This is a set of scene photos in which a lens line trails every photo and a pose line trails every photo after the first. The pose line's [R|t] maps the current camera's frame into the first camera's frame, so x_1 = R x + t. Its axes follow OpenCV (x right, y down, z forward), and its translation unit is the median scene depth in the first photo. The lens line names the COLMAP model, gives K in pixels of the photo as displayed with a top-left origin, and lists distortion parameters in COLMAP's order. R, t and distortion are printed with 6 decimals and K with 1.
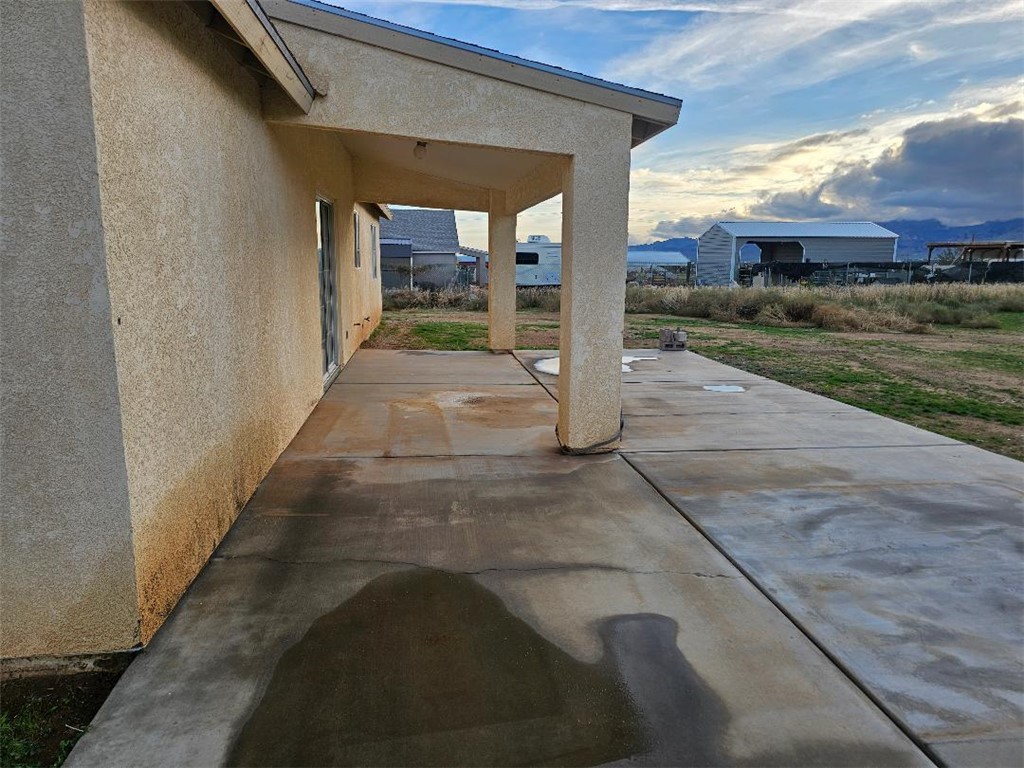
lens RADIAL K [[677.5, 0, 511.7], [0, 677.5, 378.8], [0, 0, 1]] dist [0.046059, -0.022294]
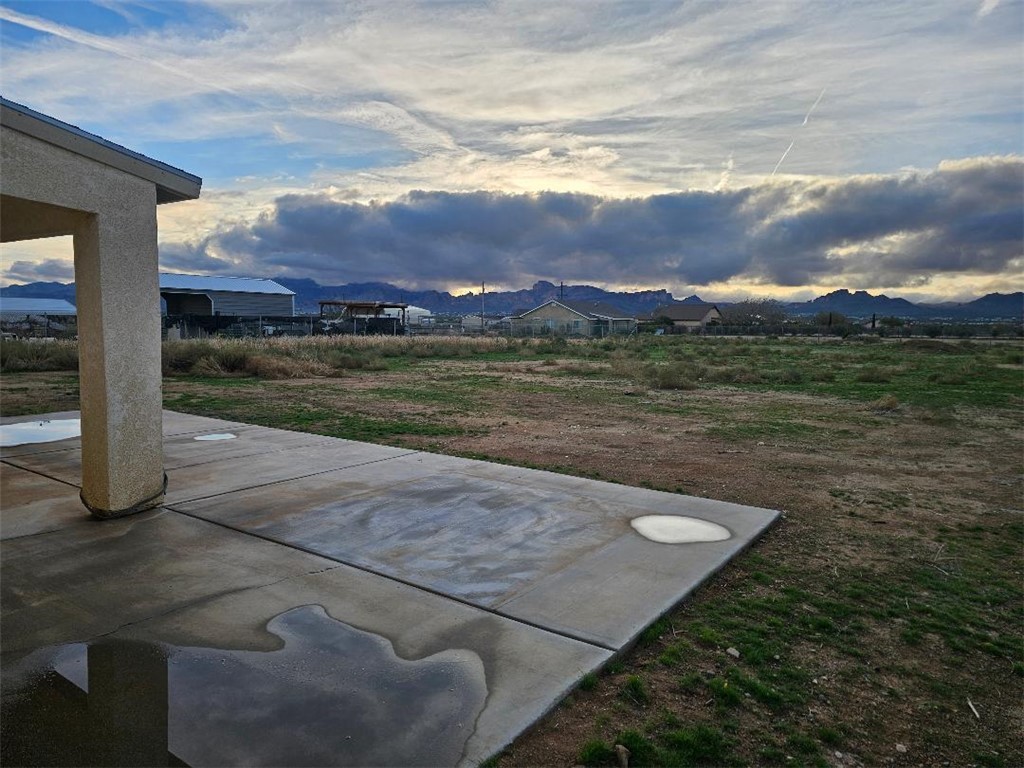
lens RADIAL K [[677.5, 0, 511.7], [0, 677.5, 378.8], [0, 0, 1]] dist [0.046059, -0.022294]
pose [[0.675157, -0.056931, 0.735474, -0.202618], [0.110924, 0.993516, -0.024922, 0.002343], [-0.729287, 0.098408, 0.677094, -0.080109]]
